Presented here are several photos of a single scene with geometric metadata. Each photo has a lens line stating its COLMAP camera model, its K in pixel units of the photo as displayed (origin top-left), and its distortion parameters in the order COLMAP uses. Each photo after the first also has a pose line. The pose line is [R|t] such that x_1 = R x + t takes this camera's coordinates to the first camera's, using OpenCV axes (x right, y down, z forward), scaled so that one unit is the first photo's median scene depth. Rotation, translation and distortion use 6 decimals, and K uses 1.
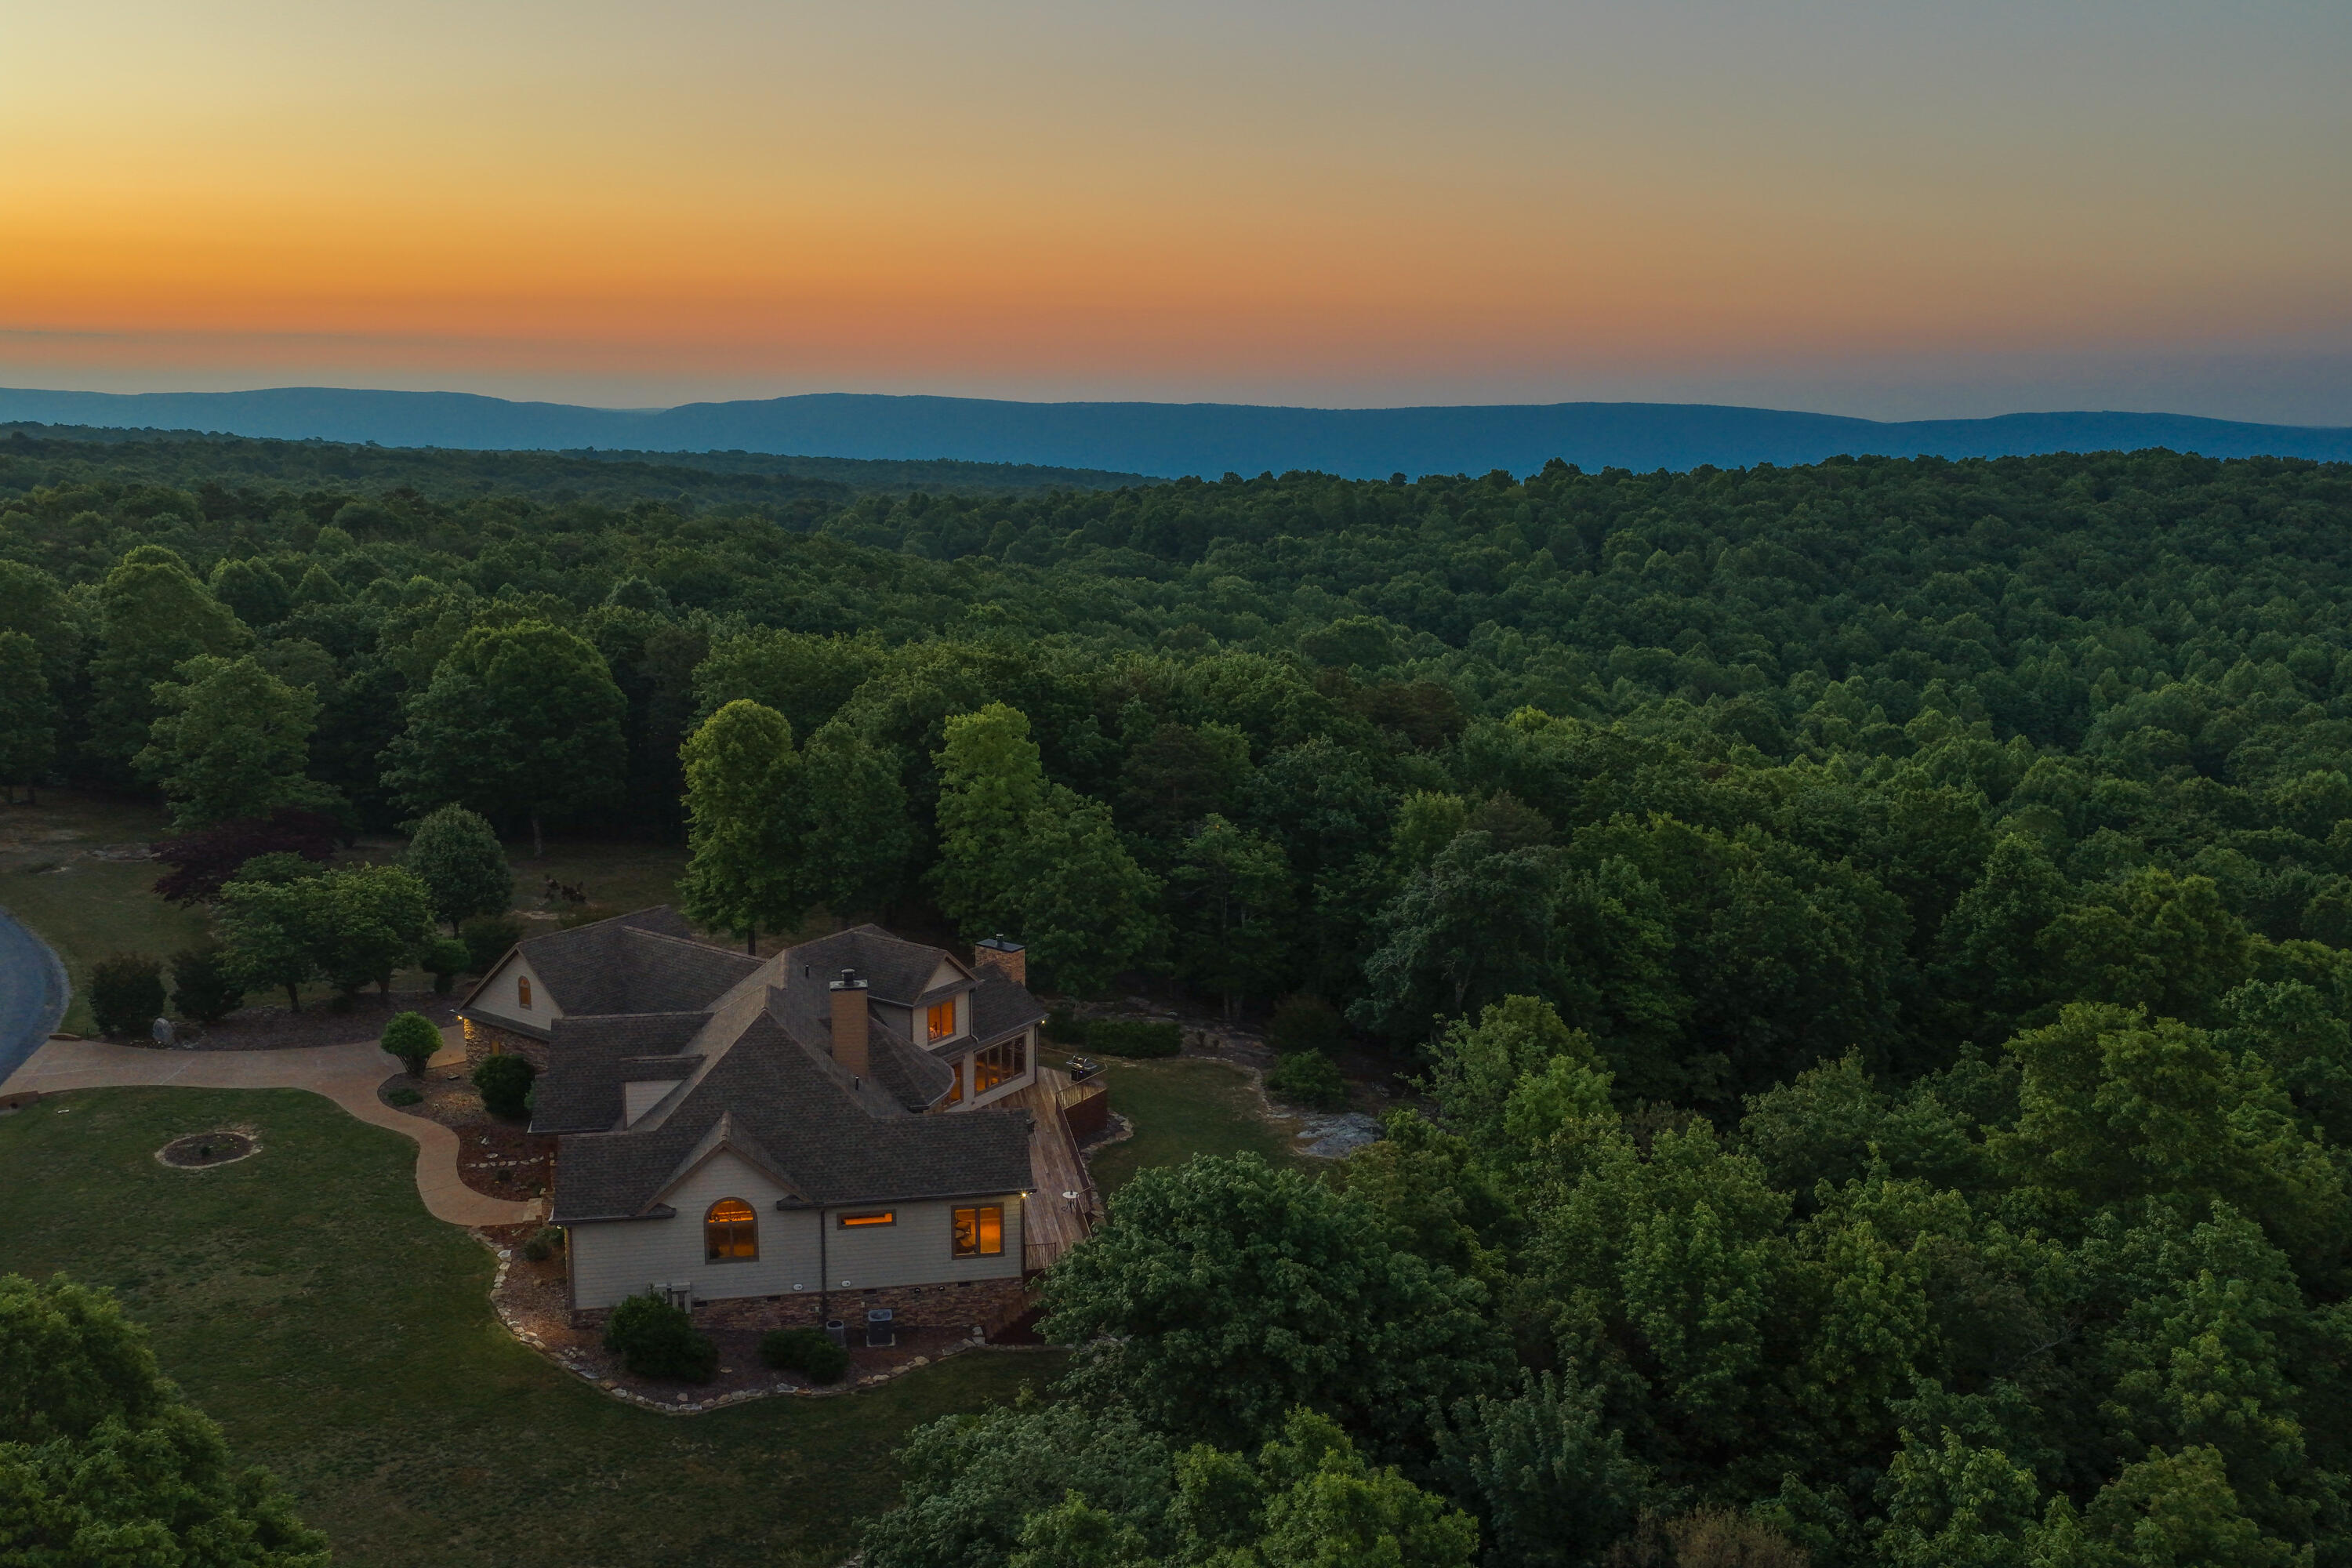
lens RADIAL K [[1947.9, 0, 1189.7], [0, 1947.9, 803.7], [0, 0, 1]] dist [-0.004275, 0.012296]
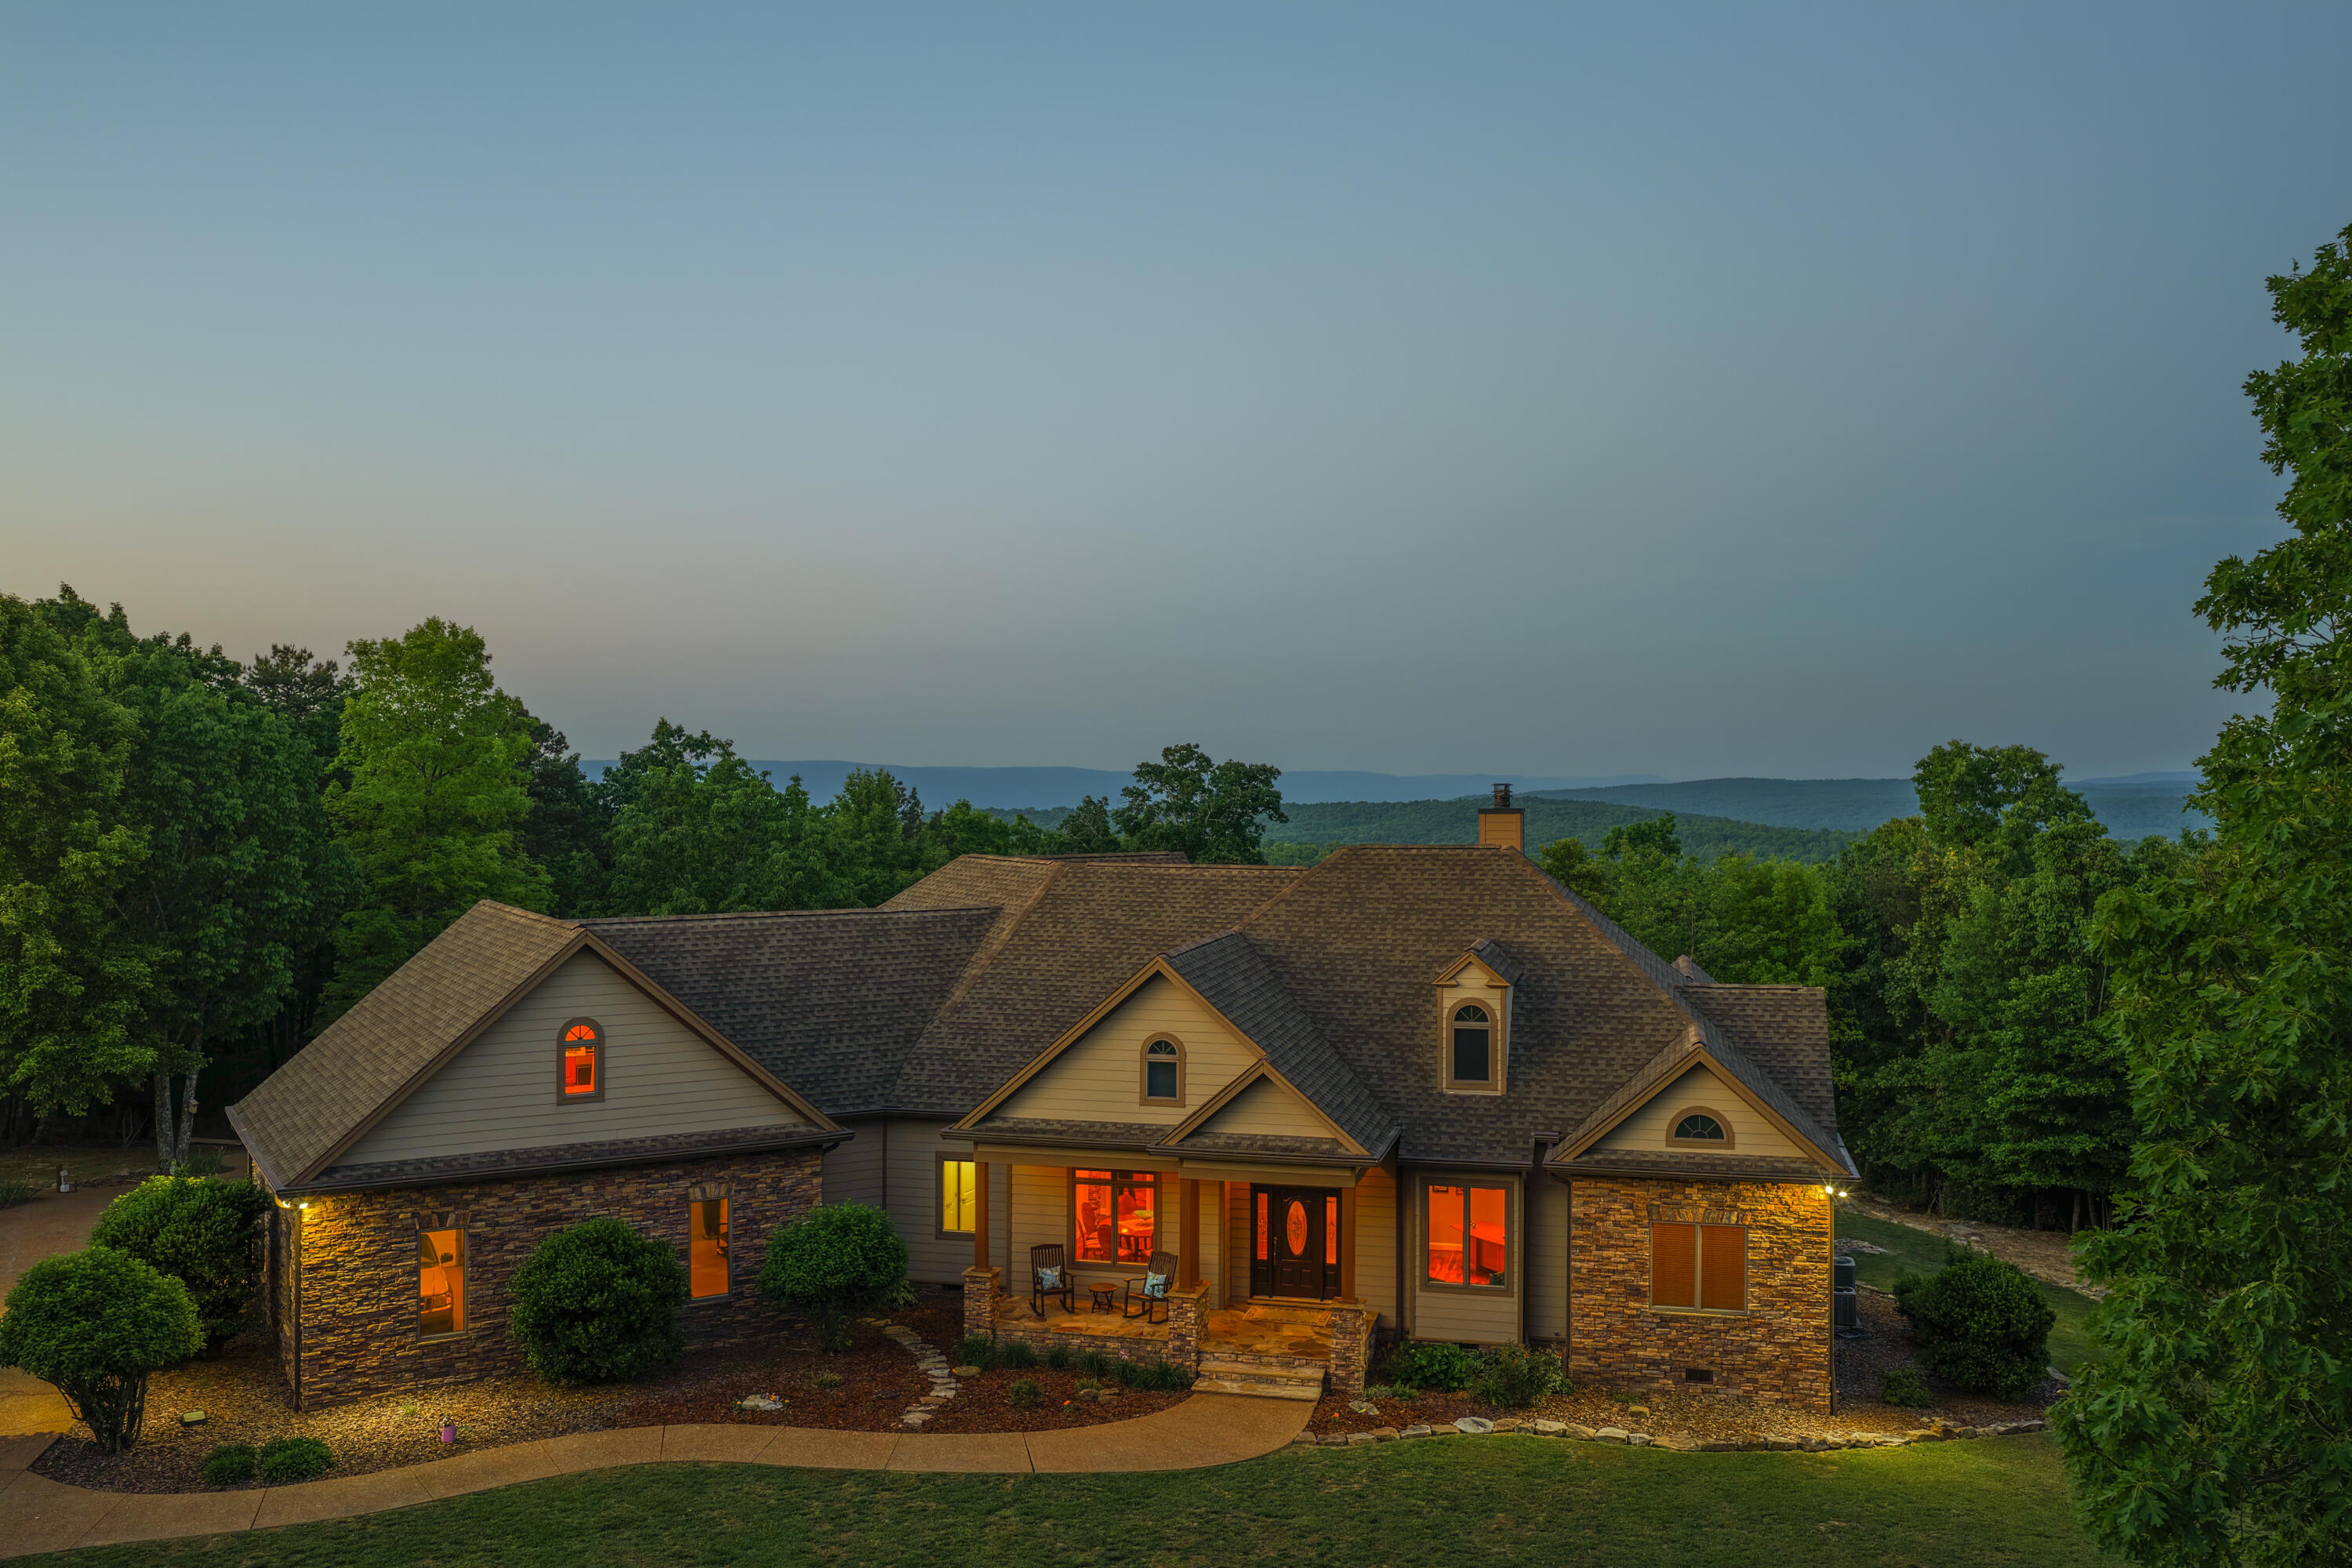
lens RADIAL K [[1947.9, 0, 1189.7], [0, 1947.9, 803.7], [0, 0, 1]] dist [-0.004275, 0.012296]
pose [[0.415276, -0.027720, 0.909273, -0.797982], [0.186020, 0.981003, -0.055051, 0.111604], [-0.890473, 0.192004, 0.412544, 0.881644]]
